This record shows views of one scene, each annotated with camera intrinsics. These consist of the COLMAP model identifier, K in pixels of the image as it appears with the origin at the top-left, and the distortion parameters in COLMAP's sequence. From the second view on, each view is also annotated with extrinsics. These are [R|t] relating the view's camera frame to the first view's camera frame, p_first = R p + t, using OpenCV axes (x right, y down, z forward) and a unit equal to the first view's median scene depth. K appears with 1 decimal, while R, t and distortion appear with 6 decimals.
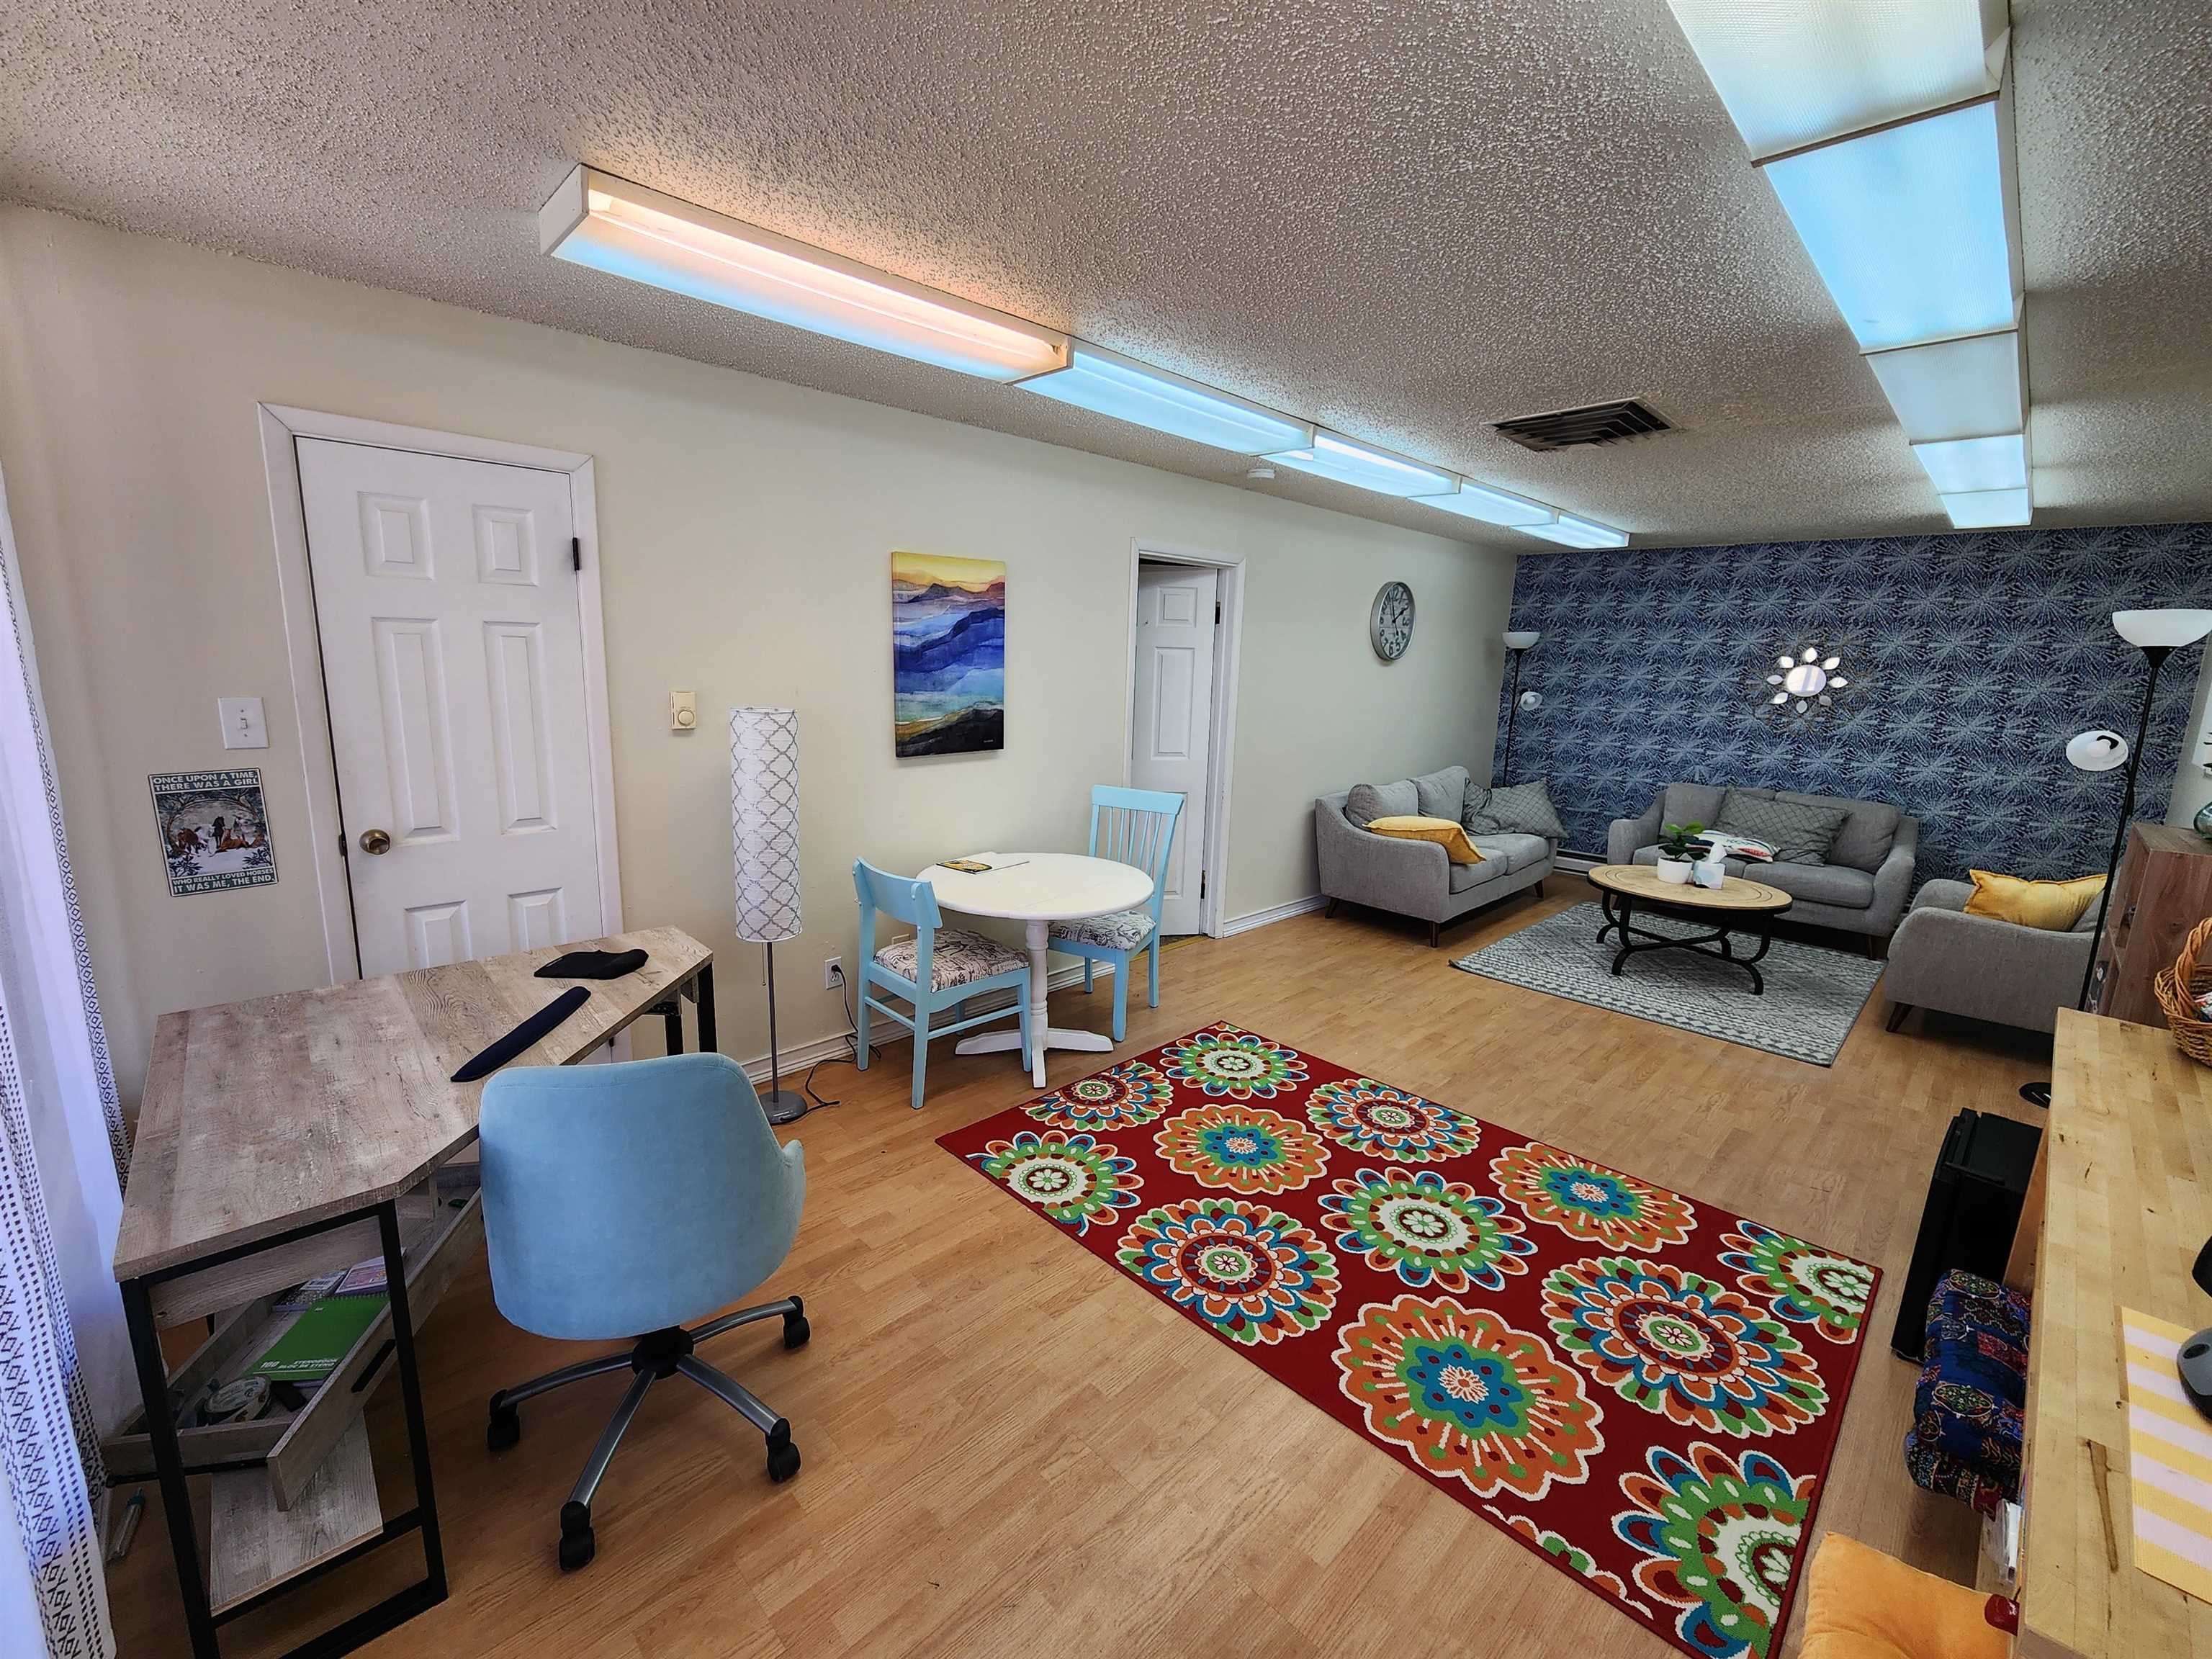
lens RADIAL K [[912.7, 0, 1082.3], [0, 912.7, 826.7], [0, 0, 1]] dist [0.001885, -0.001560]
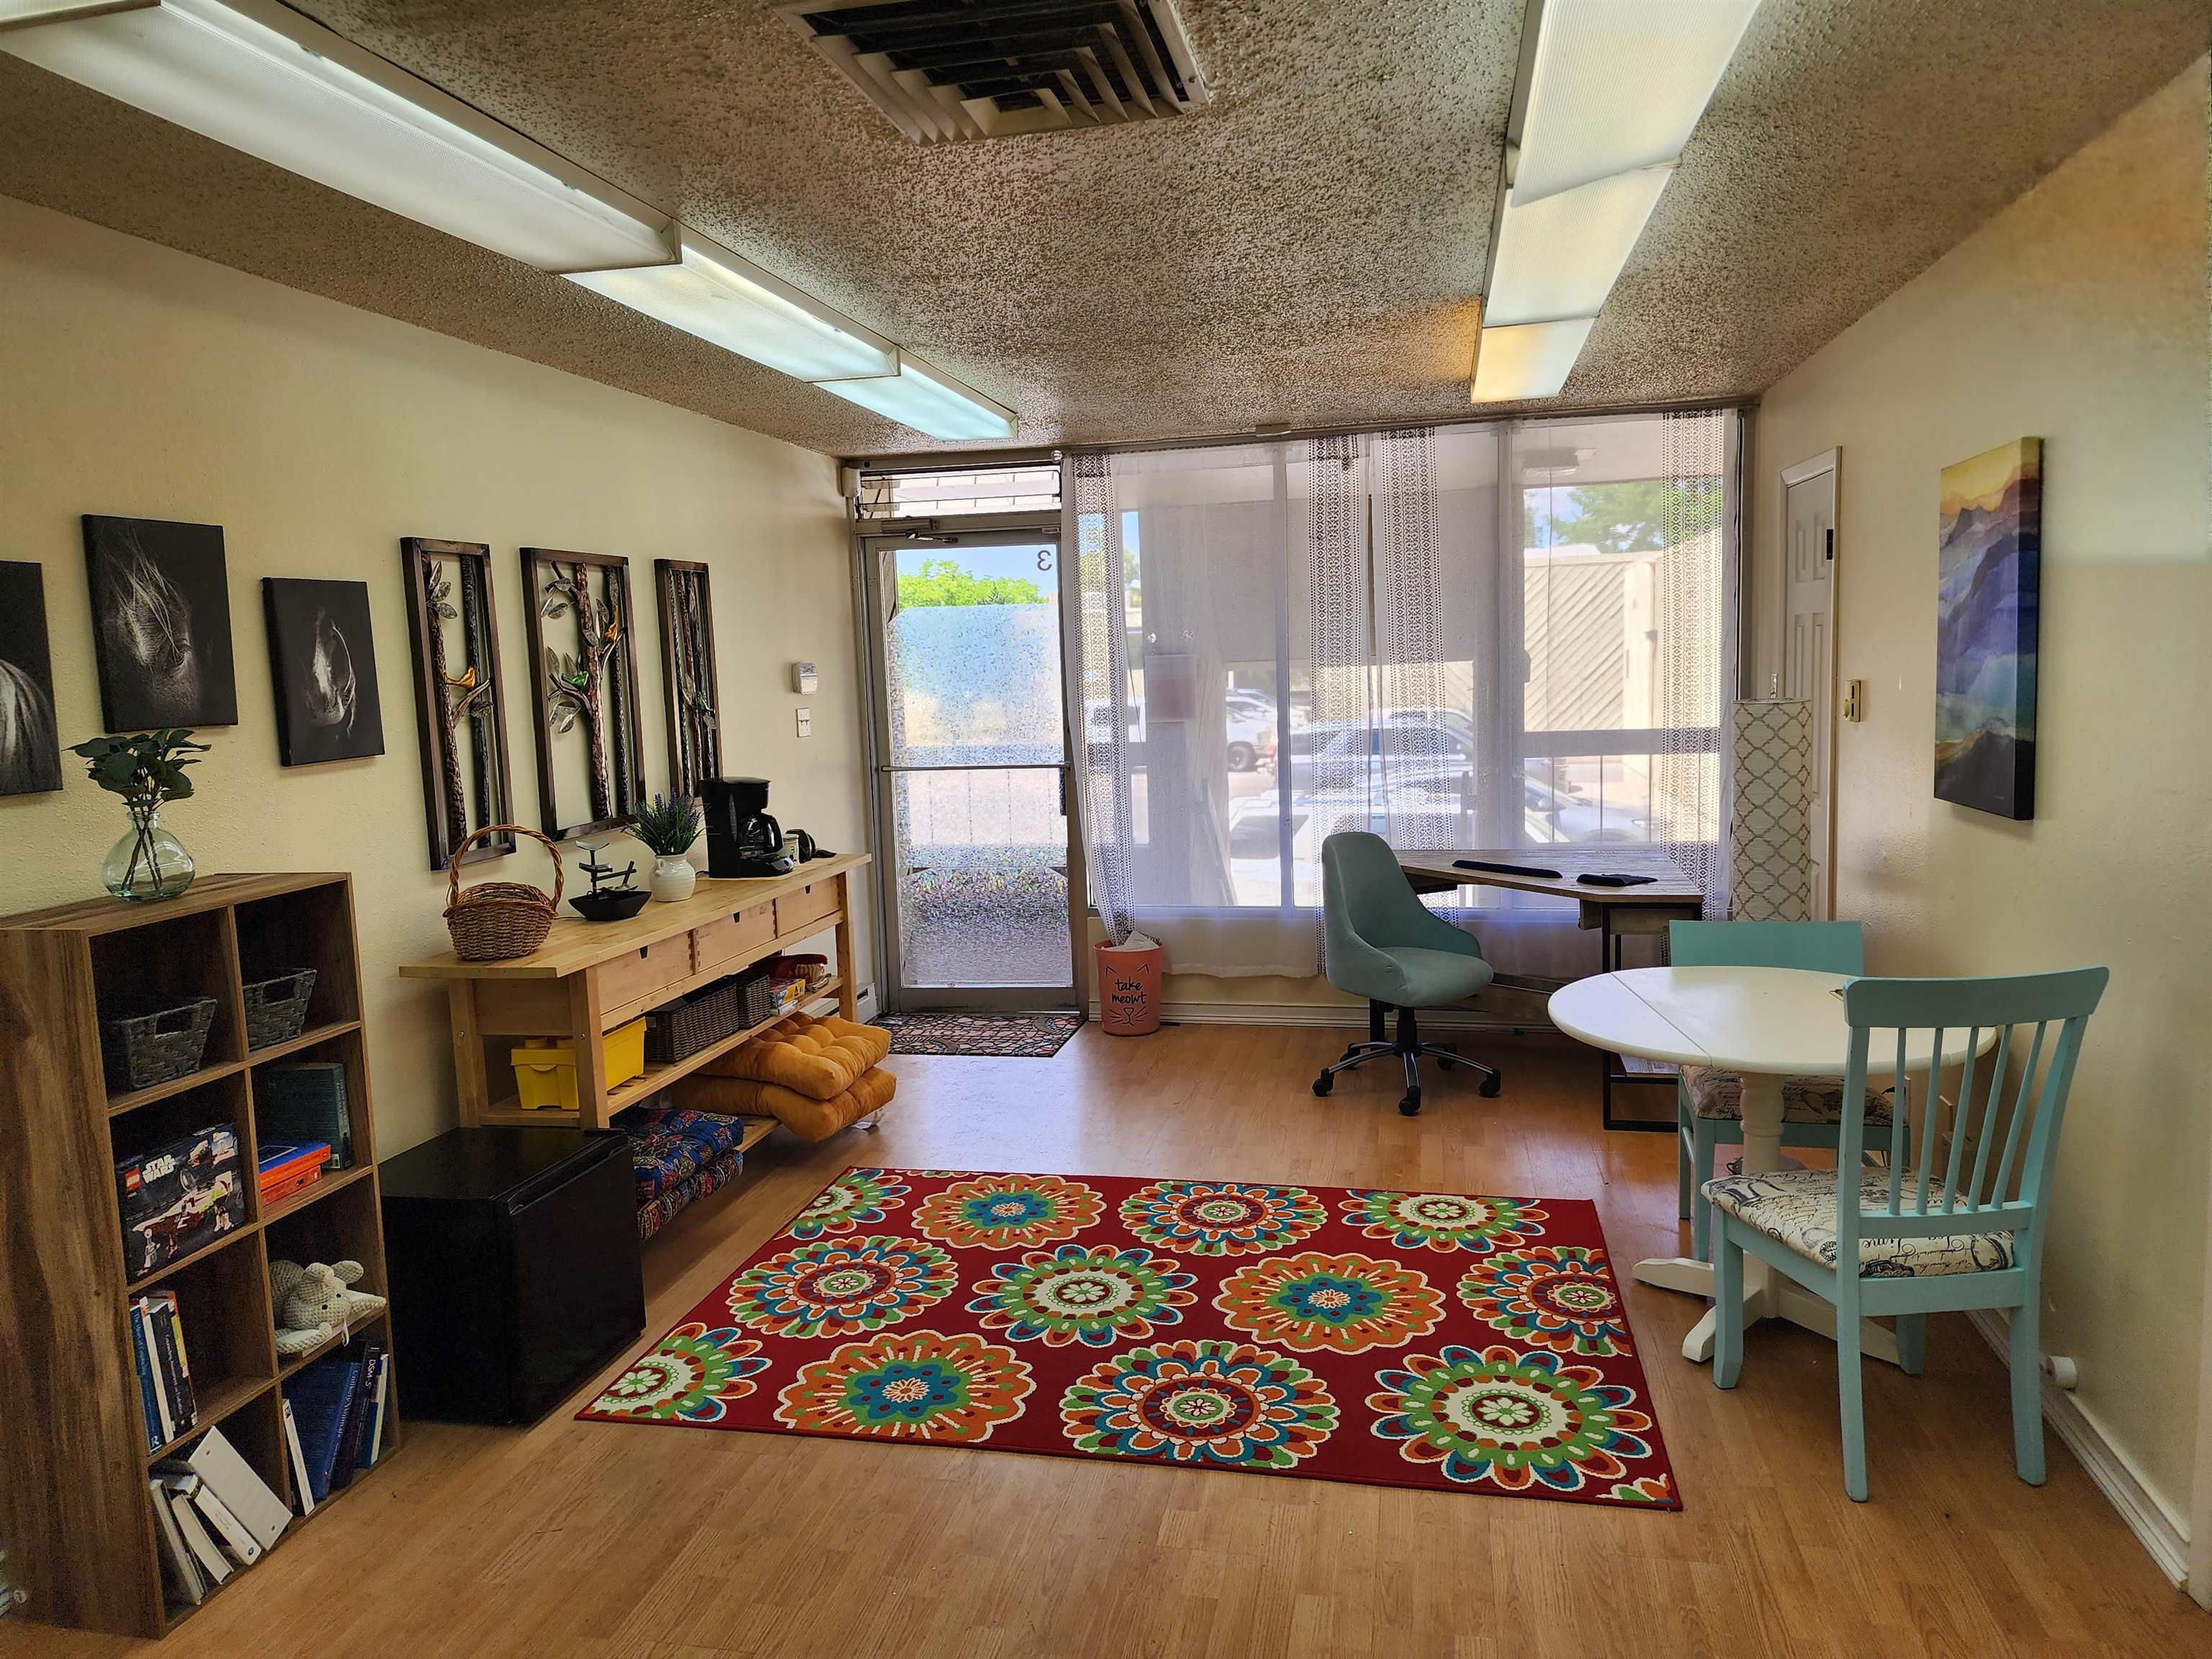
lens RADIAL K [[1480.7, 0, 1107.4], [0, 1480.7, 818.6], [0, 0, 1]] dist [0.074851, -0.065683]
pose [[-0.829975, 0.063496, -0.554175, 0.950400], [-0.093001, 0.963842, 0.249719, -0.303840], [0.549994, 0.258799, -0.794059, 1.729459]]
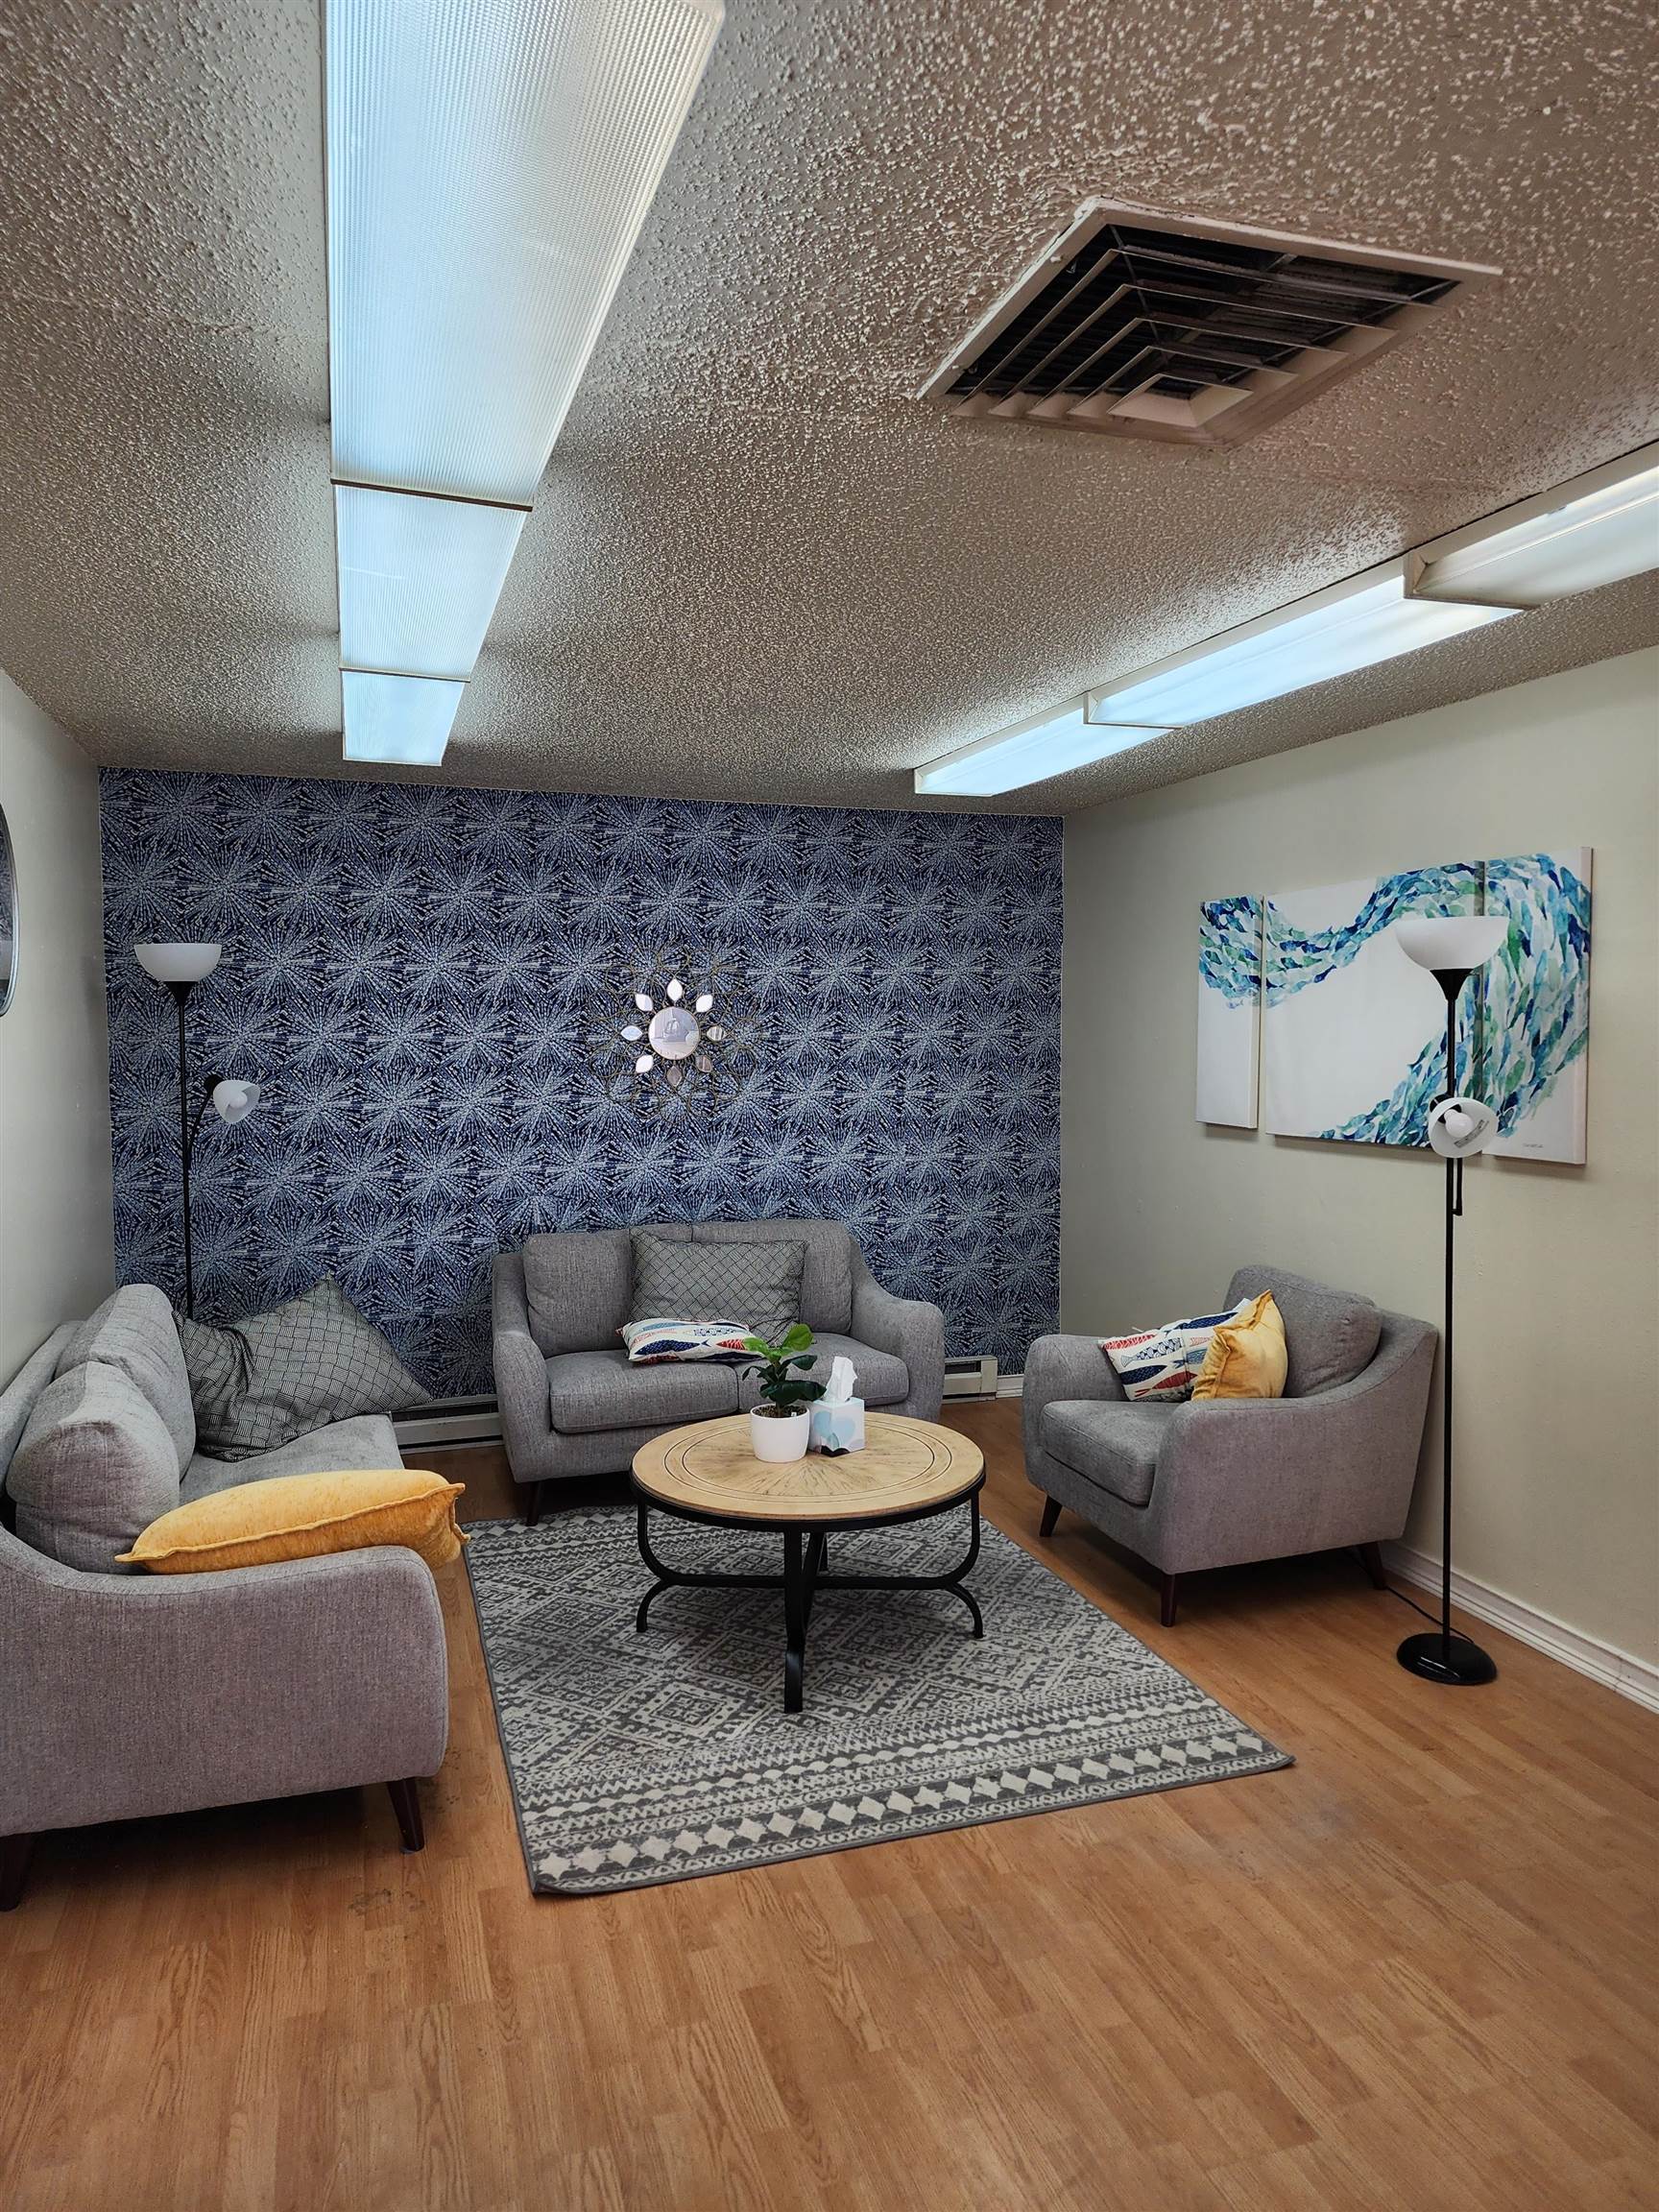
lens RADIAL K [[1480.7, 0, 834.4], [0, 1480.7, 1111.7], [0, 0, 1]] dist [0.074851, -0.065683]
pose [[0.433443, -0.087741, 0.896899, -0.044471], [0.180423, 0.983548, 0.009025, -0.194593], [-0.882935, 0.157910, 0.442143, 0.966574]]
